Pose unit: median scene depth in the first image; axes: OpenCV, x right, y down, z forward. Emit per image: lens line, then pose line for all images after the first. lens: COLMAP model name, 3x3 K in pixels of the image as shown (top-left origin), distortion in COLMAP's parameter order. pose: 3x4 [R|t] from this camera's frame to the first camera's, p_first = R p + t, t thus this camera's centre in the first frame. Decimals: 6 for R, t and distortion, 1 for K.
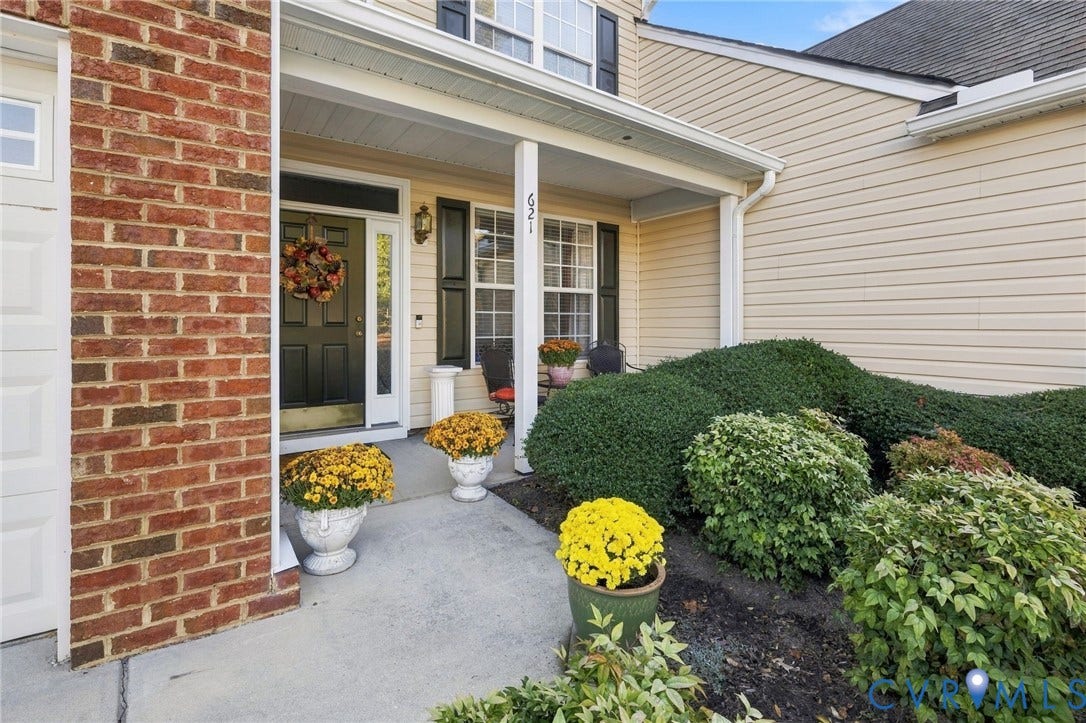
lens RADIAL K [[490.0, 0, 537.3], [0, 490.0, 326.5], [0, 0, 1]] dist [-0.001040, -0.000327]
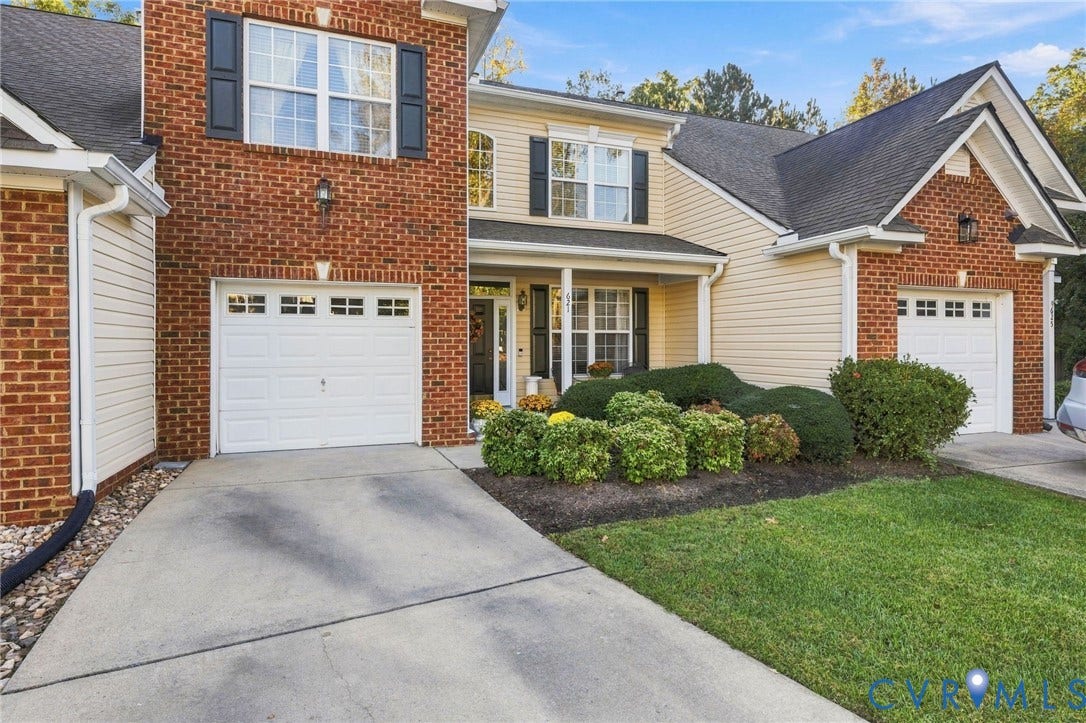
lens RADIAL K [[565.0, 0, 544.5], [0, 565.0, 343.7], [0, 0, 1]] dist [0.000185, 0.000372]
pose [[0.970337, -0.003908, -0.241724, 0.369544], [0.003732, 0.999992, -0.001184, -0.040562], [0.241727, 0.000247, 0.970344, -1.071942]]
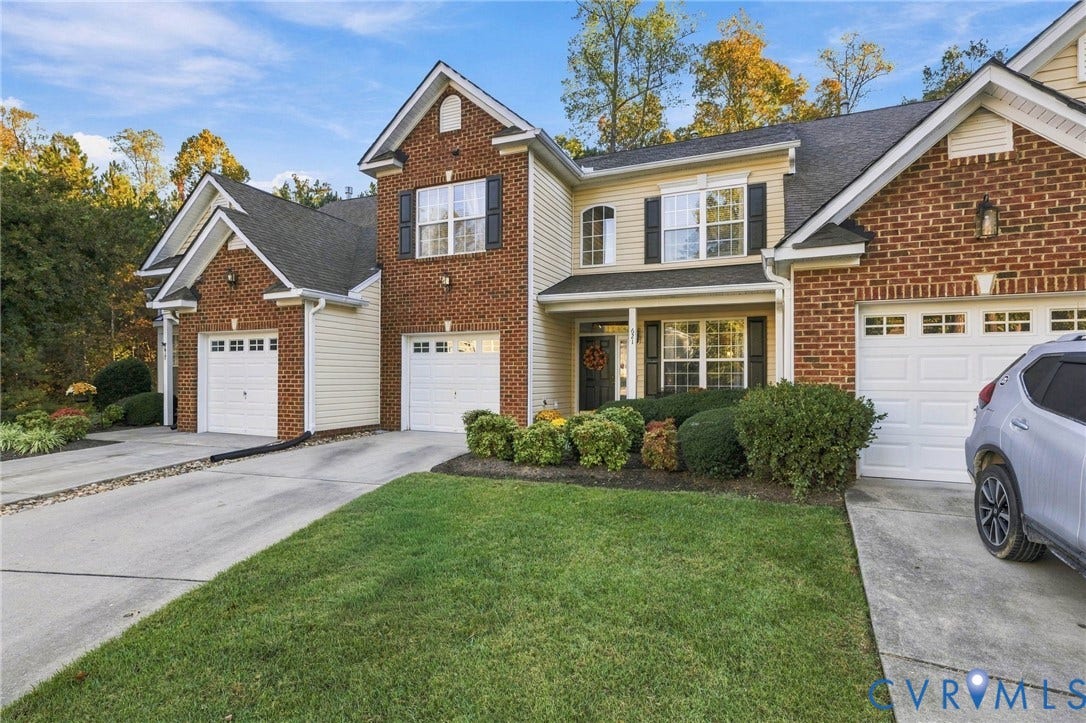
lens RADIAL K [[538.5, 0, 541.5], [0, 538.5, 372.2], [0, 0, 1]] dist [-0.001429, 0.000409]
pose [[0.534512, -0.007933, -0.845124, 1.645144], [-0.003072, 0.999931, -0.011330, -0.007764], [0.845155, 0.008652, 0.534451, -0.703435]]
